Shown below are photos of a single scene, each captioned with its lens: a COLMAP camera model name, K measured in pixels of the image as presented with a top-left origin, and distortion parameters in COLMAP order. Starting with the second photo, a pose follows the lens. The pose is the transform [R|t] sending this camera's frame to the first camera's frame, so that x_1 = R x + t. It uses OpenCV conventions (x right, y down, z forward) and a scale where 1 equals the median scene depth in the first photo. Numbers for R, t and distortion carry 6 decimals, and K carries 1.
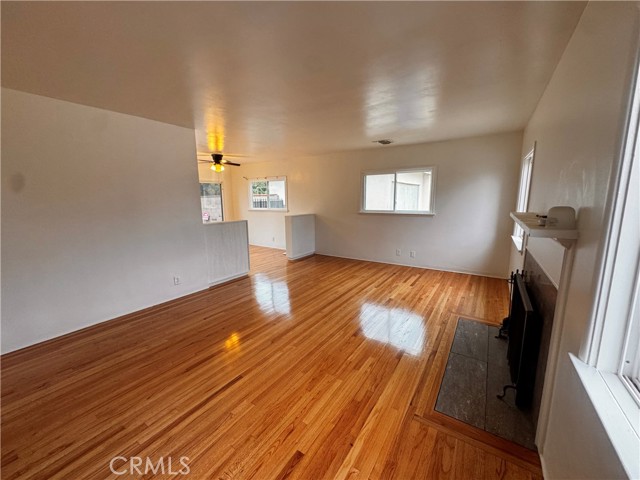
lens RADIAL K [[255.2, 0, 321.1], [0, 255.2, 241.3], [0, 0, 1]] dist [-0.006699, -0.000129]
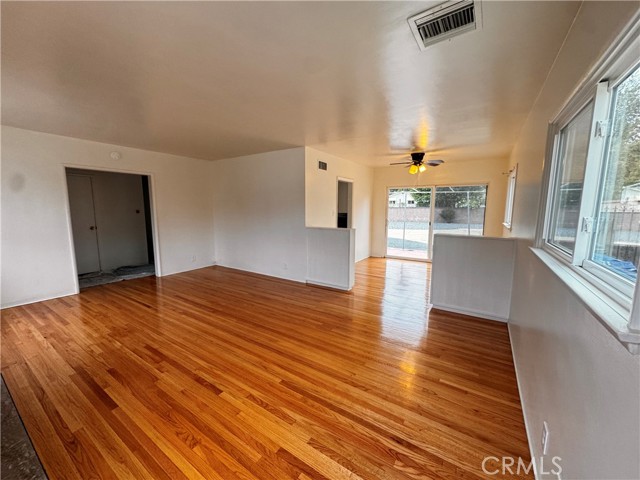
lens RADIAL K [[255.2, 0, 321.4], [0, 255.2, 240.3], [0, 0, 1]] dist [-0.006699, -0.000129]
pose [[0.012608, 0.136775, -0.990522, 0.673722], [-0.171806, 0.976165, 0.132606, -0.169256], [0.985050, 0.168506, 0.035806, 1.010152]]
